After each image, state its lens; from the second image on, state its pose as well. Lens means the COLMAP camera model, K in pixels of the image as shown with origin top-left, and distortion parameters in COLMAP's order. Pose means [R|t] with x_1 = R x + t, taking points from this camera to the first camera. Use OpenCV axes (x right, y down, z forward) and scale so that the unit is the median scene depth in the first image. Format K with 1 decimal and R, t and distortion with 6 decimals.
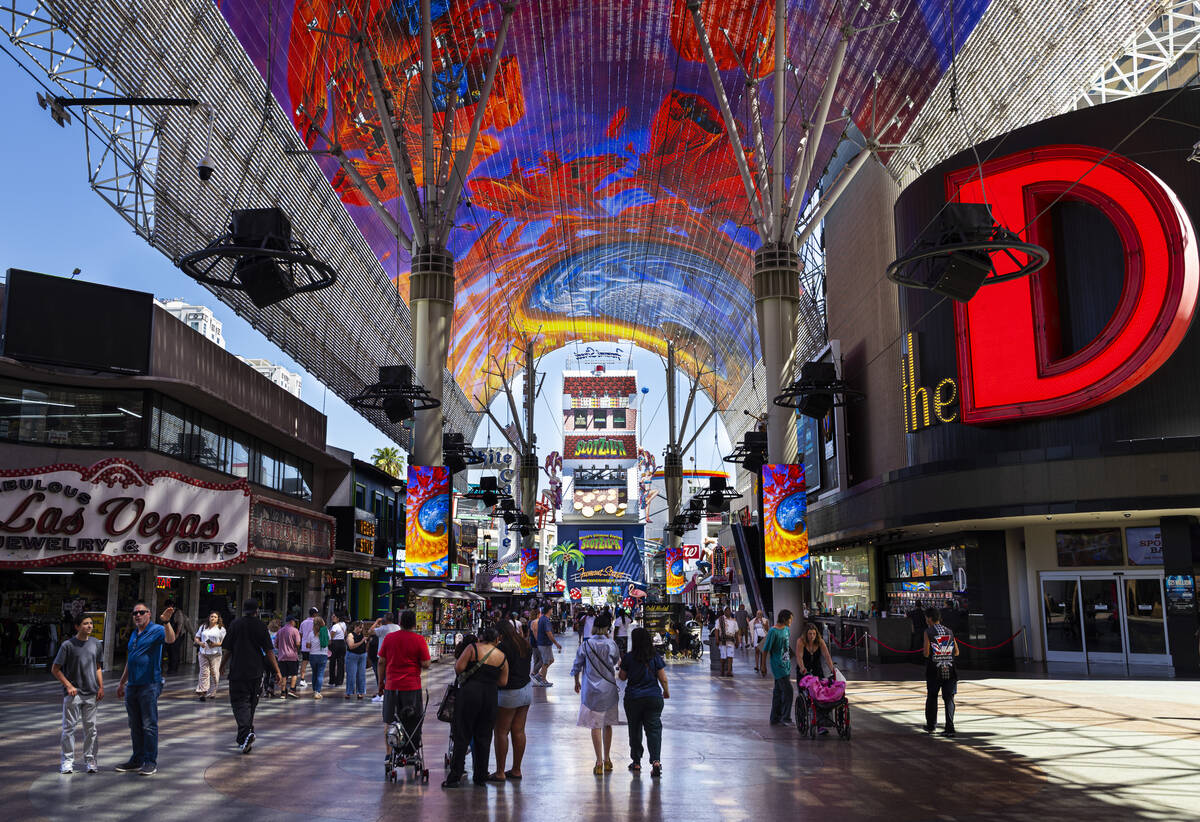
lens RADIAL K [[1044.3, 0, 600.0], [0, 1044.3, 411.0], [0, 0, 1]] dist [-0.007170, -0.006339]
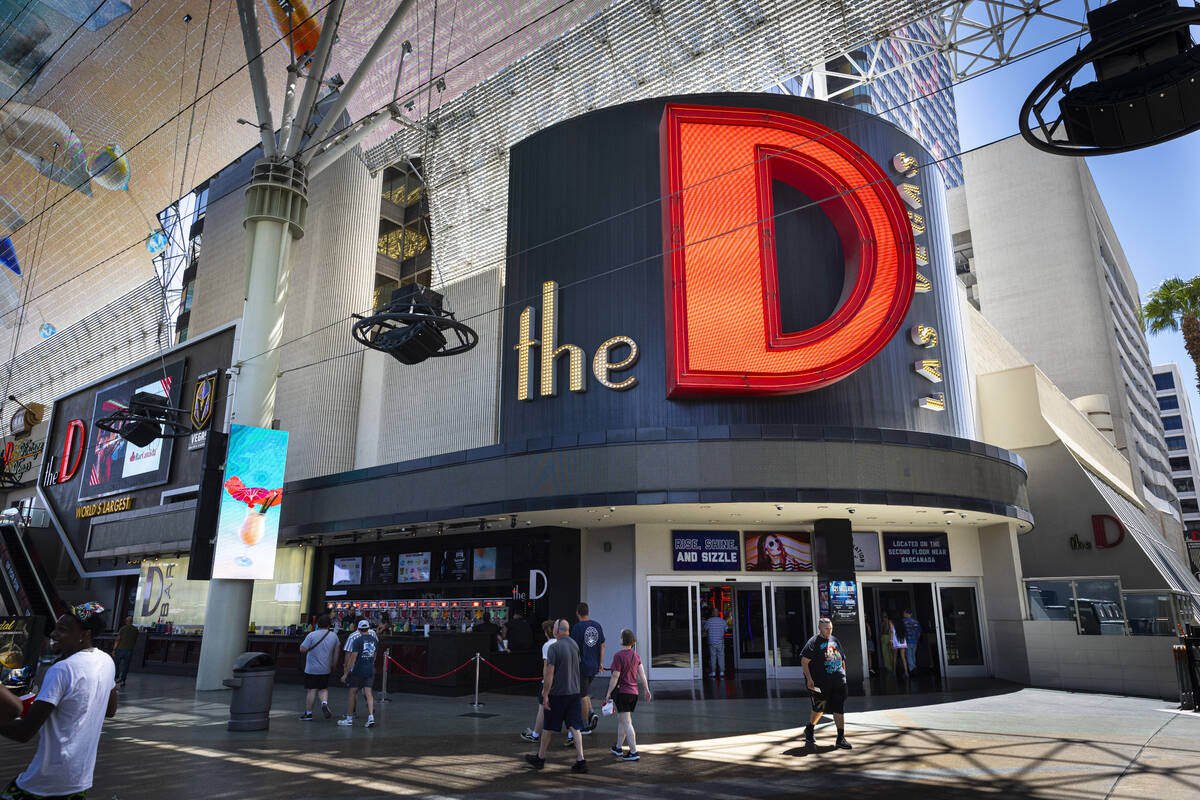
lens RADIAL K [[787.9, 0, 600.0], [0, 787.9, 400.0], [0, 0, 1]] dist [0.004188, 0.000577]
pose [[0.618842, 0.214185, 0.755751, -0.147085], [-0.137900, 0.976789, -0.163909, 0.124681], [-0.773316, -0.002785, 0.634014, 0.613745]]
